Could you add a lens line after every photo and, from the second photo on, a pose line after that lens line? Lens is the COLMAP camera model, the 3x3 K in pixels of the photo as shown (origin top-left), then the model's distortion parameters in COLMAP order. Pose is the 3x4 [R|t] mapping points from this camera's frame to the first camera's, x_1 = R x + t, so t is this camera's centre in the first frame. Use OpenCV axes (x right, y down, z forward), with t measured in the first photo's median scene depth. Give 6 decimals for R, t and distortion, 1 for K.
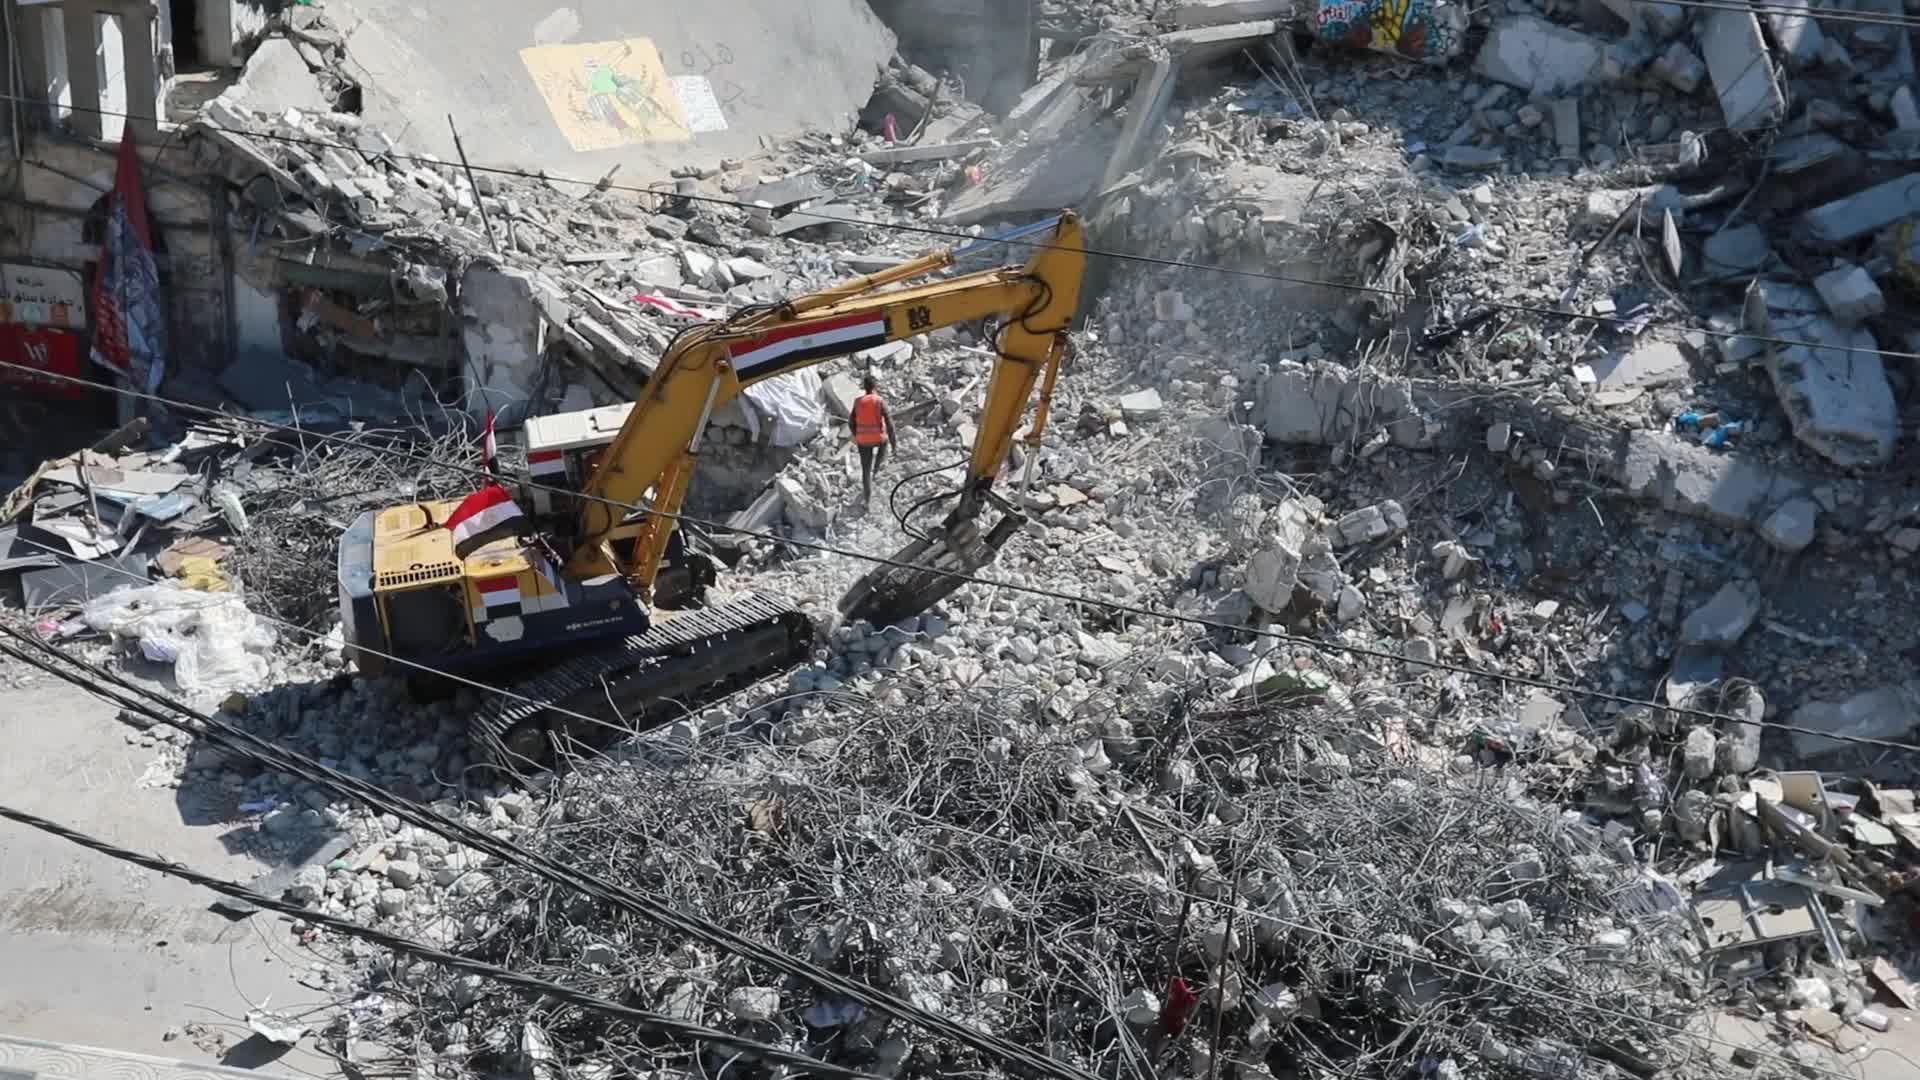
lens RADIAL K [[2101.1, 0, 957.6], [0, 2101.1, 536.6], [0, 0, 1]] dist [0.015349, 0.139651]
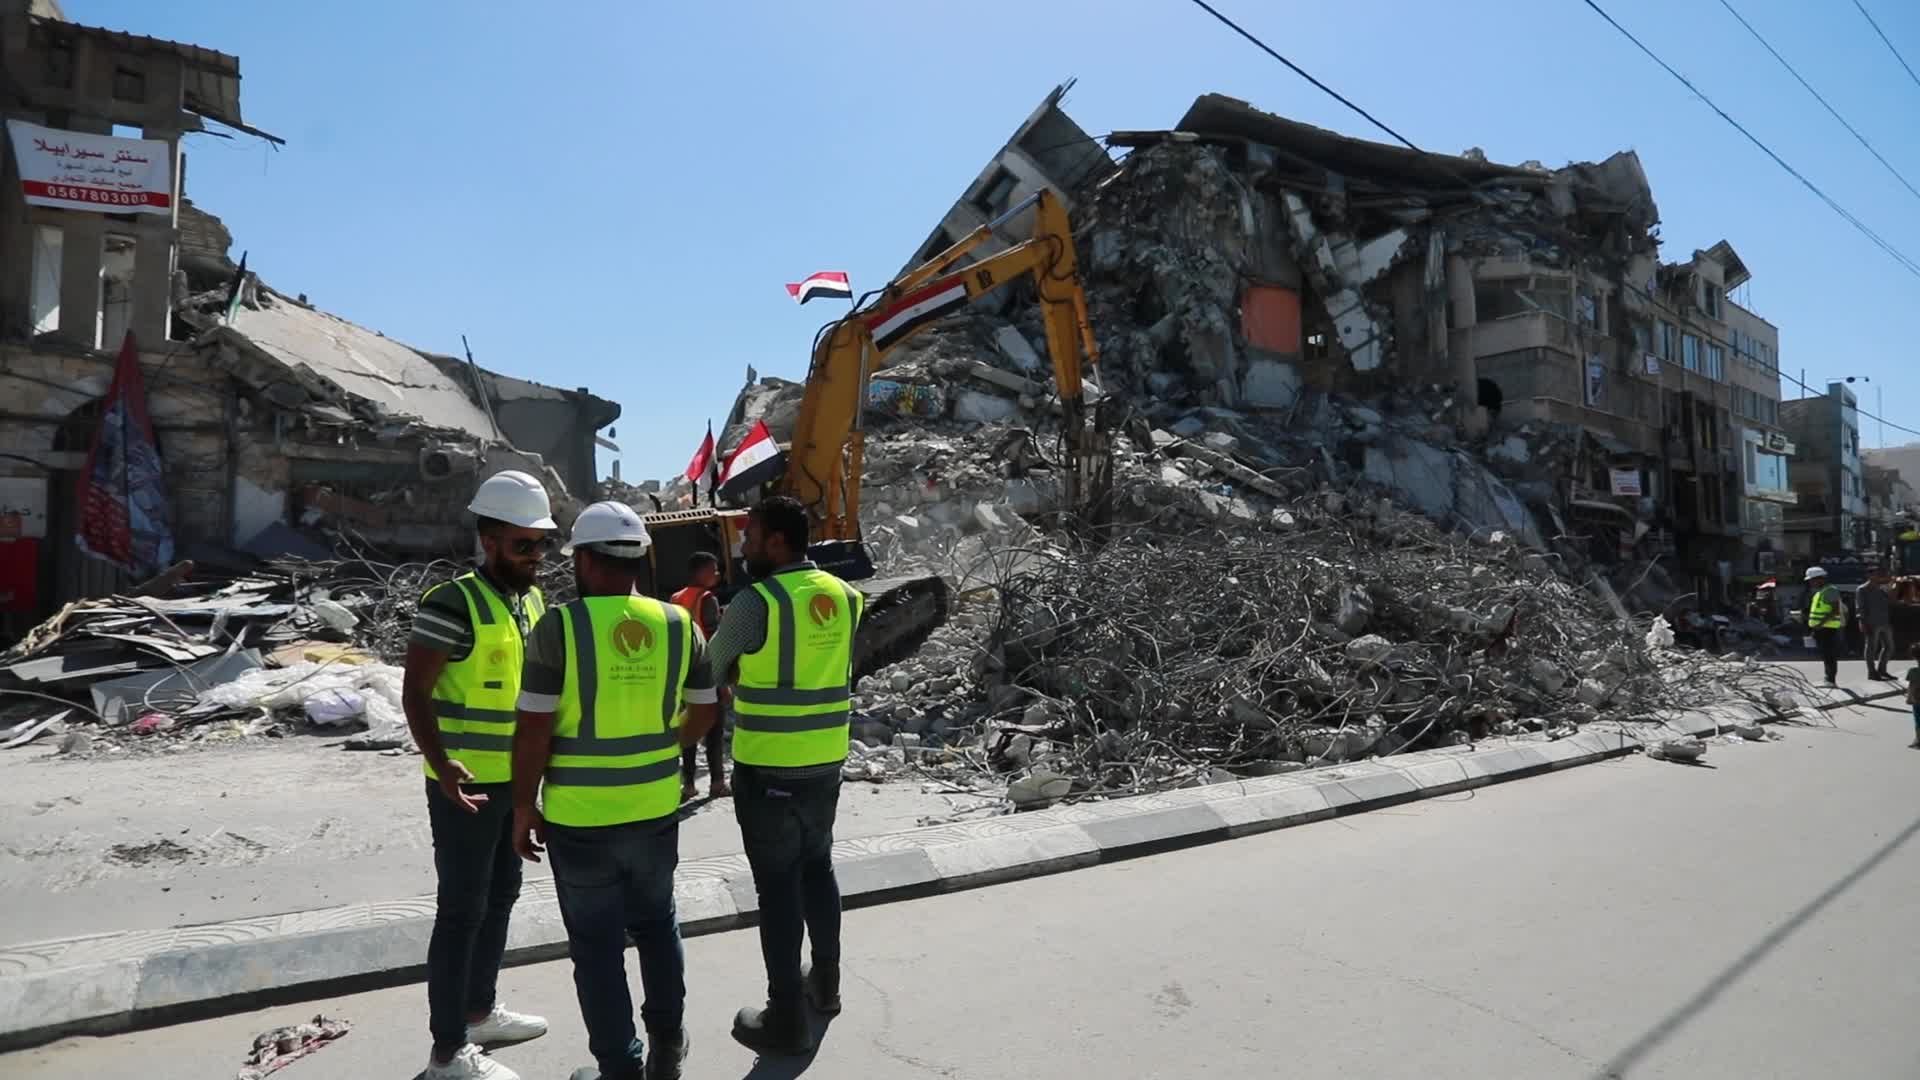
lens RADIAL K [[947.3, 0, 961.0], [0, 947.3, 535.6], [0, 0, 1]] dist [-0.078117, 0.038722]
pose [[0.773808, -0.055204, 0.631010, -0.380862], [0.300389, 0.909032, -0.288840, 0.163600], [-0.557663, 0.413055, 0.719998, 0.502219]]
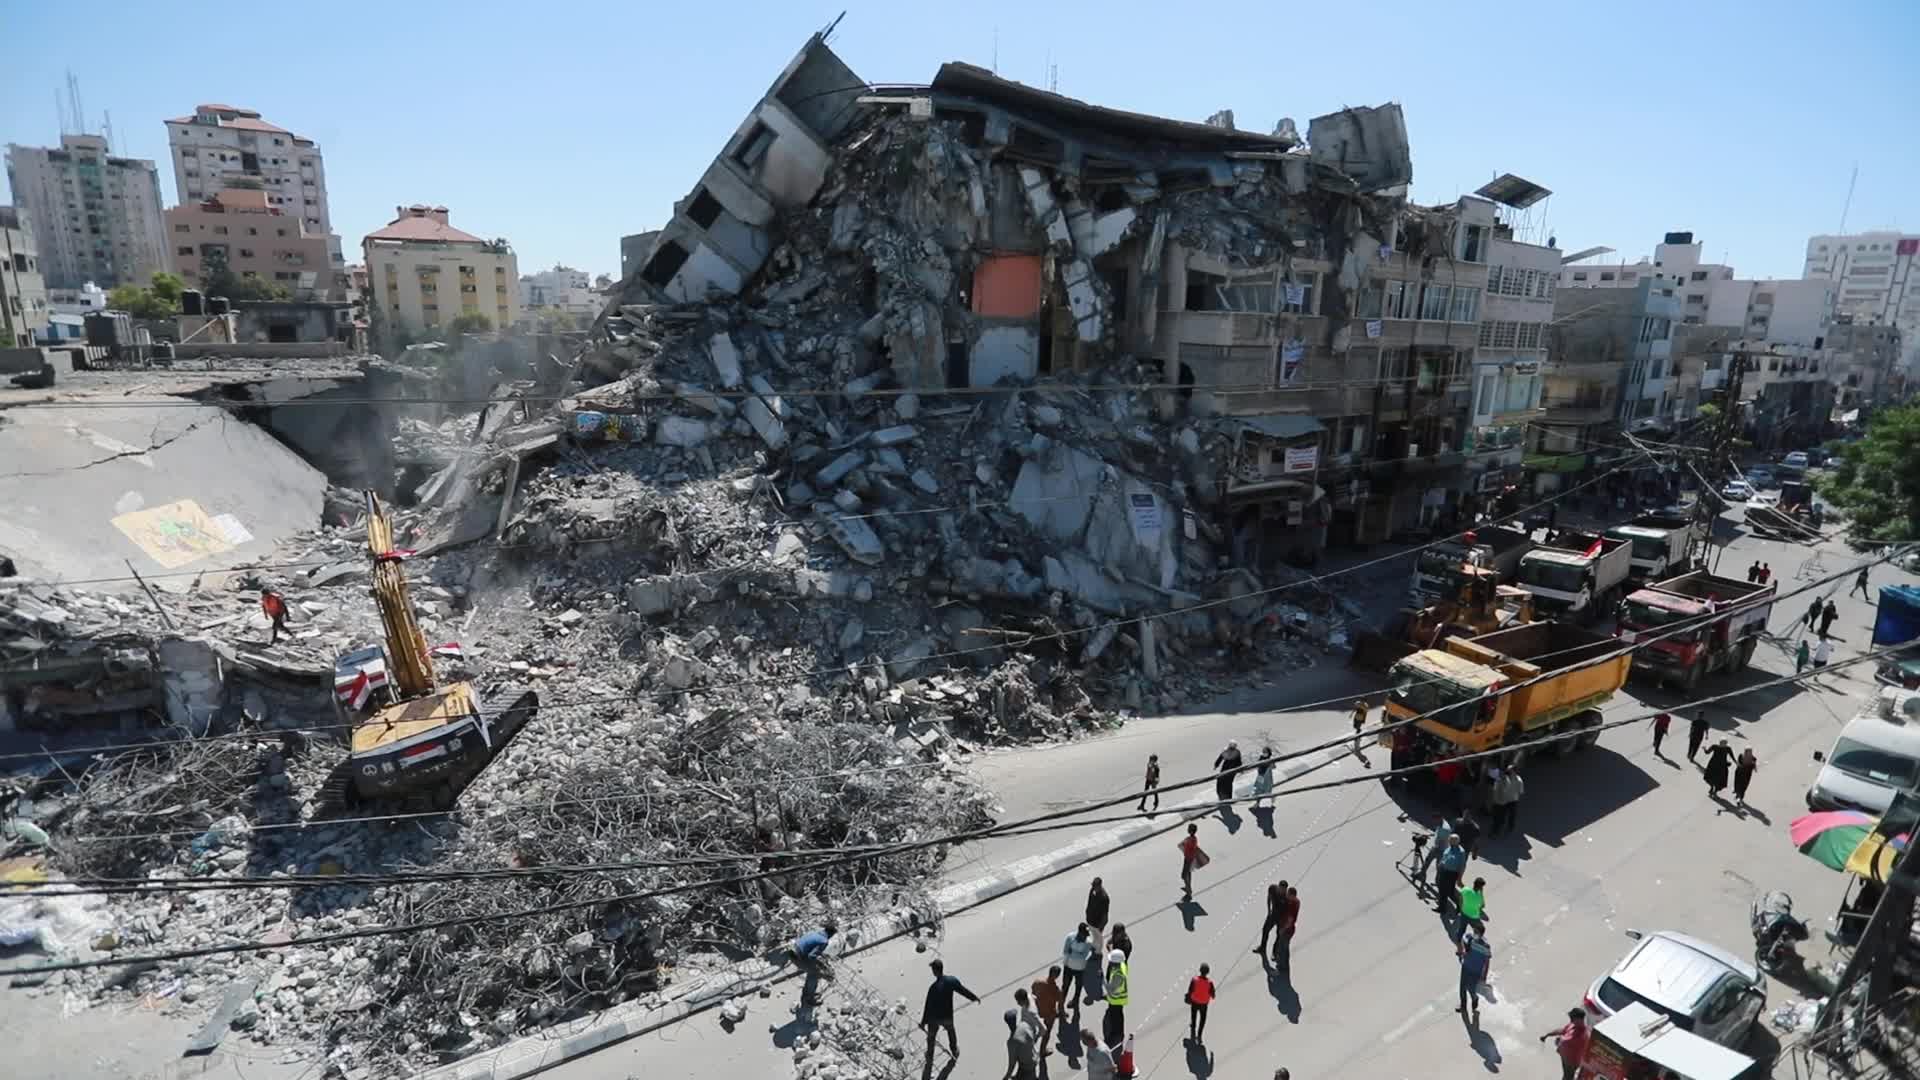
lens RADIAL K [[947.3, 0, 961.0], [0, 947.3, 535.6], [0, 0, 1]] dist [-0.078117, 0.038722]
pose [[0.757003, -0.214318, 0.617263, -0.189727], [0.281421, 0.959509, -0.011983, -0.022144], [-0.589701, 0.182783, 0.786666, 0.027467]]
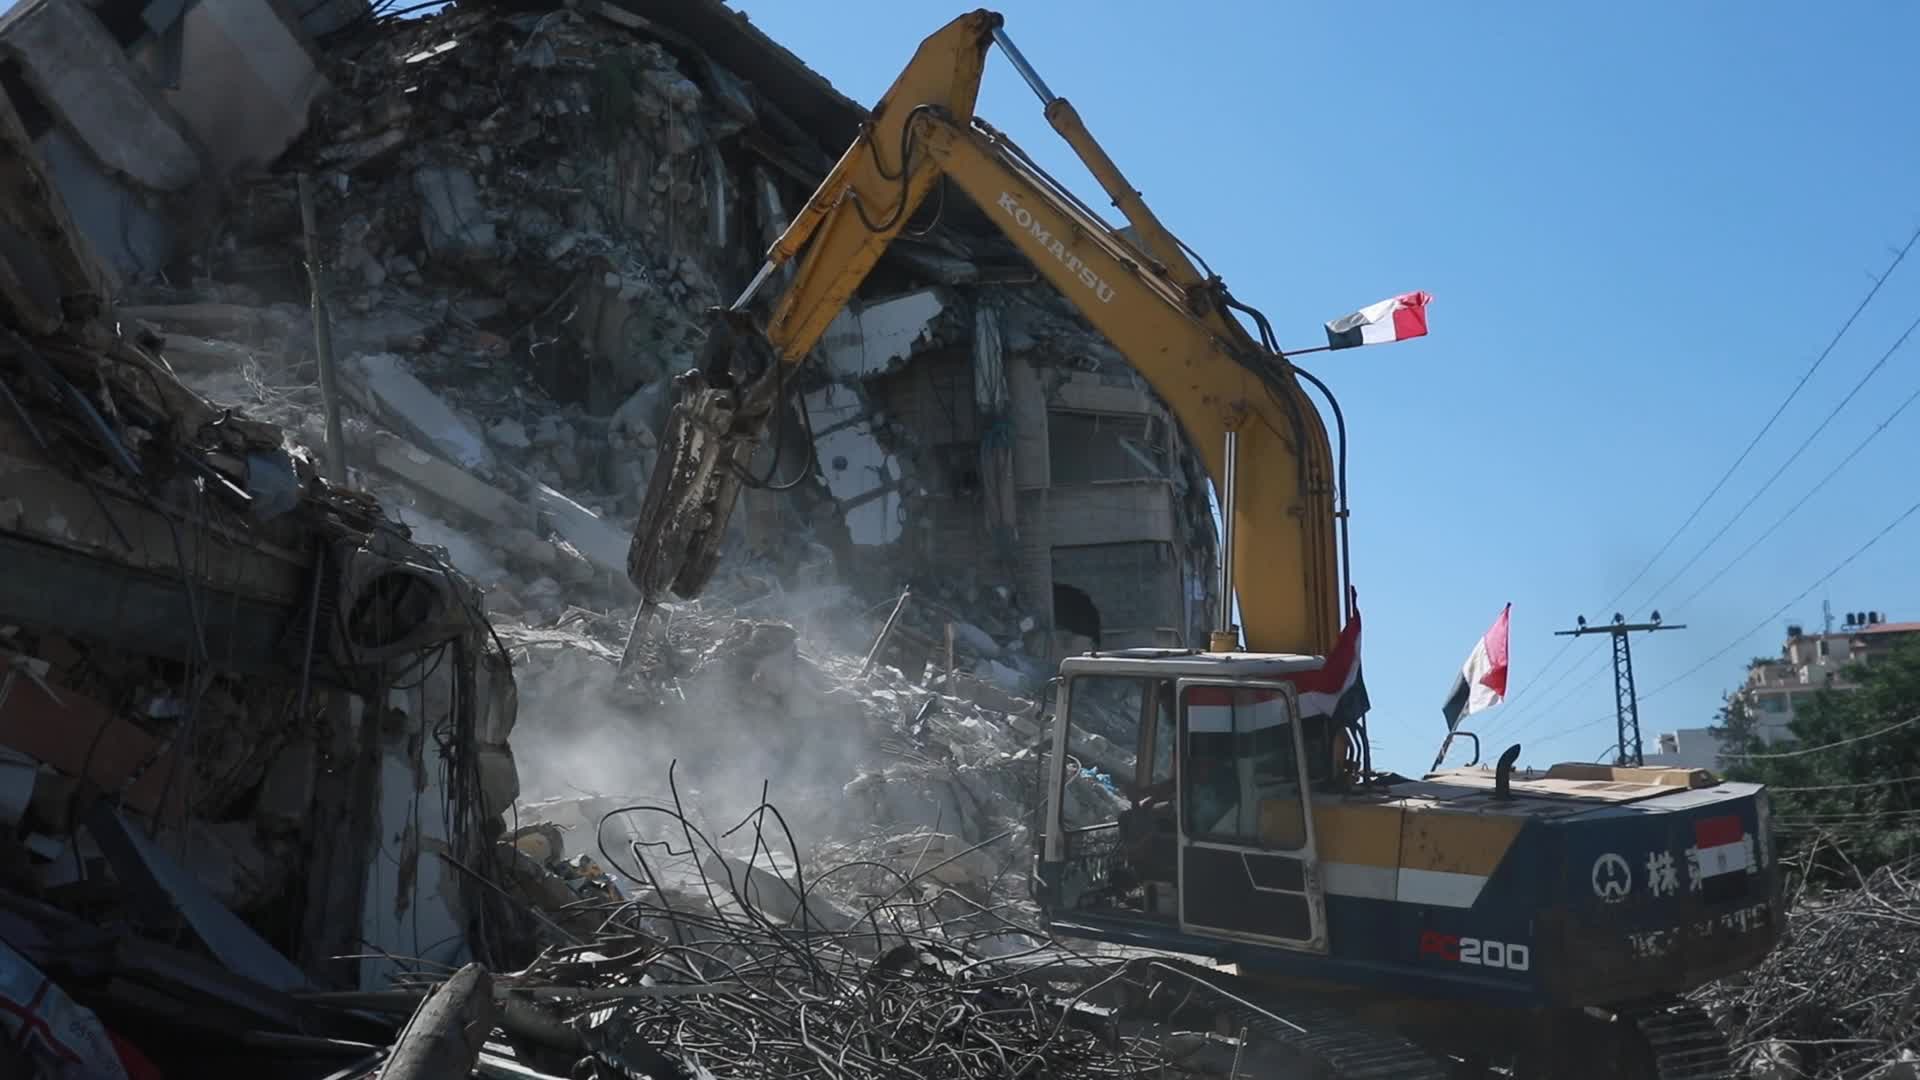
lens RADIAL K [[2101.1, 0, 957.6], [0, 2101.1, 536.6], [0, 0, 1]] dist [0.015349, 0.139651]
pose [[0.100013, 0.104209, 0.989514, -0.613428], [0.412721, 0.900563, -0.136557, -0.046205], [-0.905350, 0.422050, 0.047059, 0.938298]]
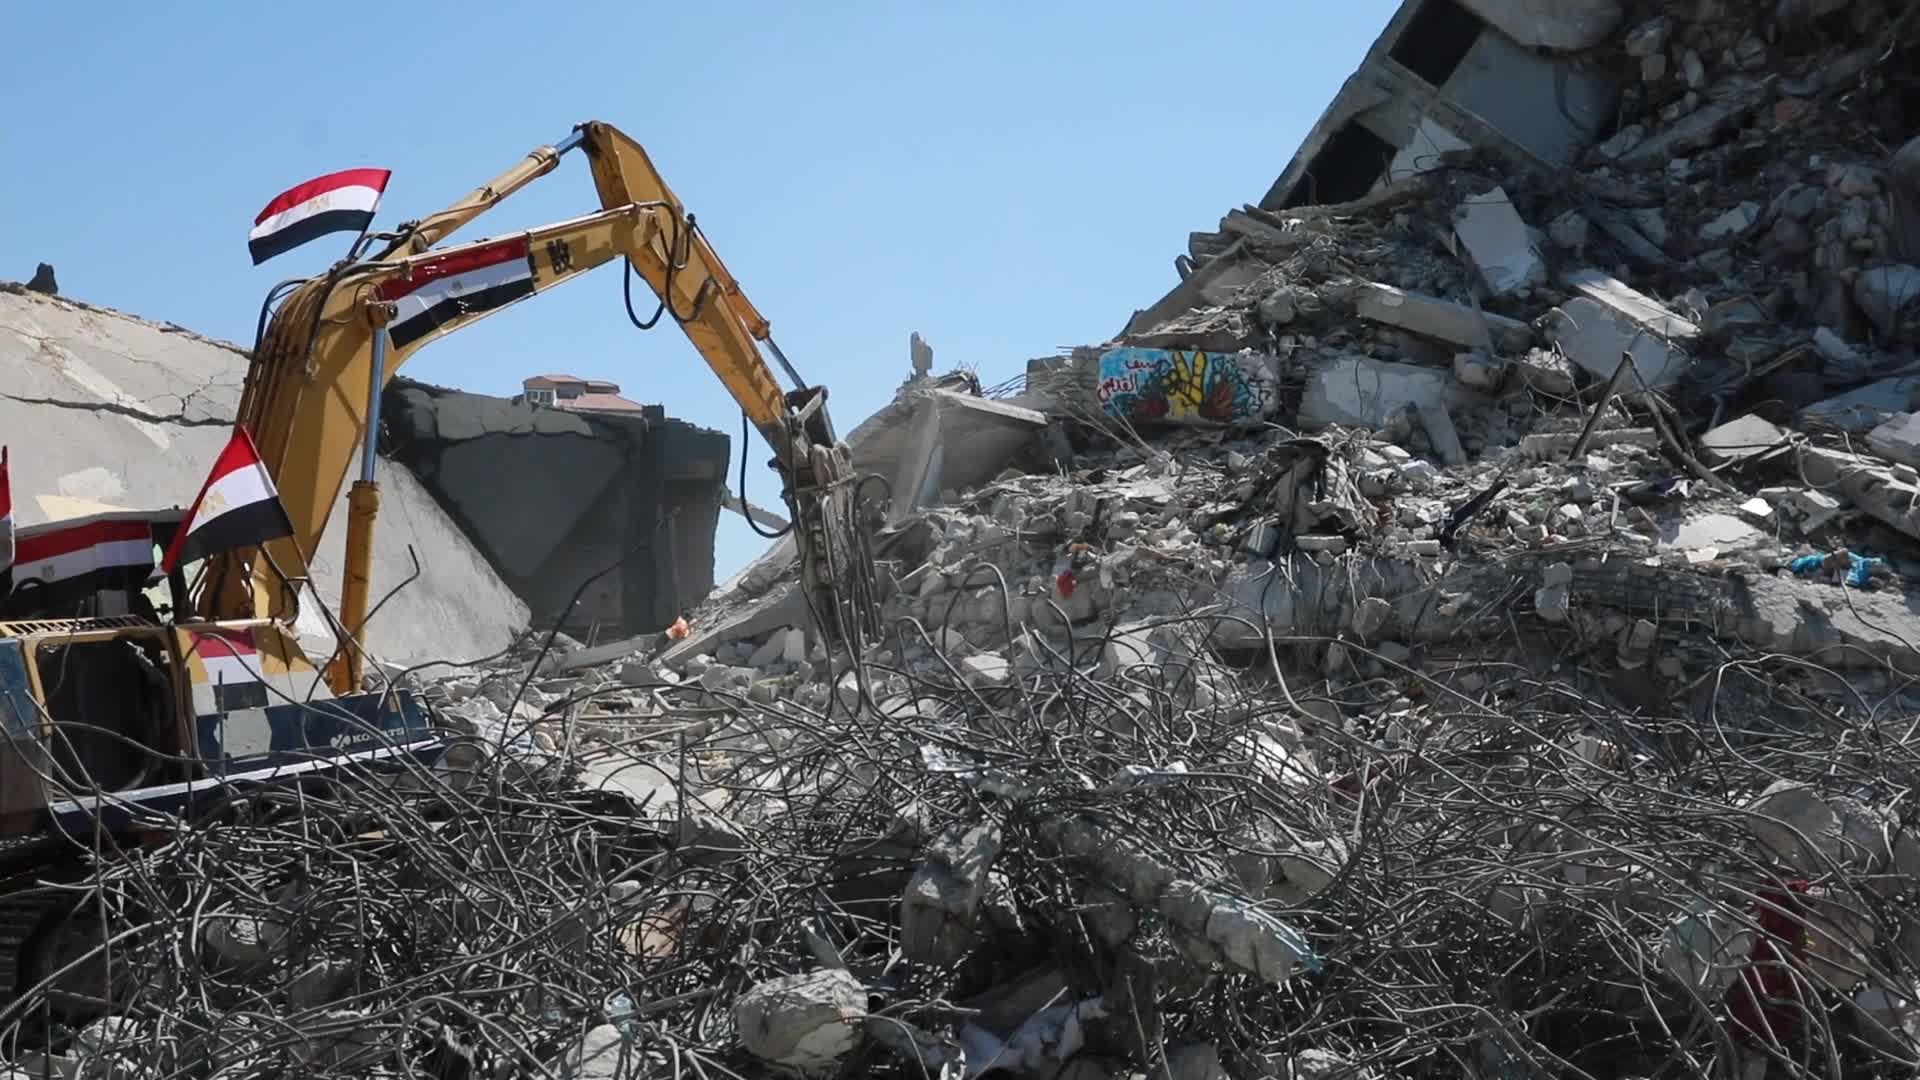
lens RADIAL K [[2115.7, 0, 960.0], [0, 2115.7, 540.0], [0, 0, 1]] dist [0.028319, 0.025692]
pose [[0.968225, -0.040463, 0.246785, -0.108925], [0.154519, 0.872710, -0.463142, 0.221650], [-0.196632, 0.486559, 0.851232, 0.424105]]
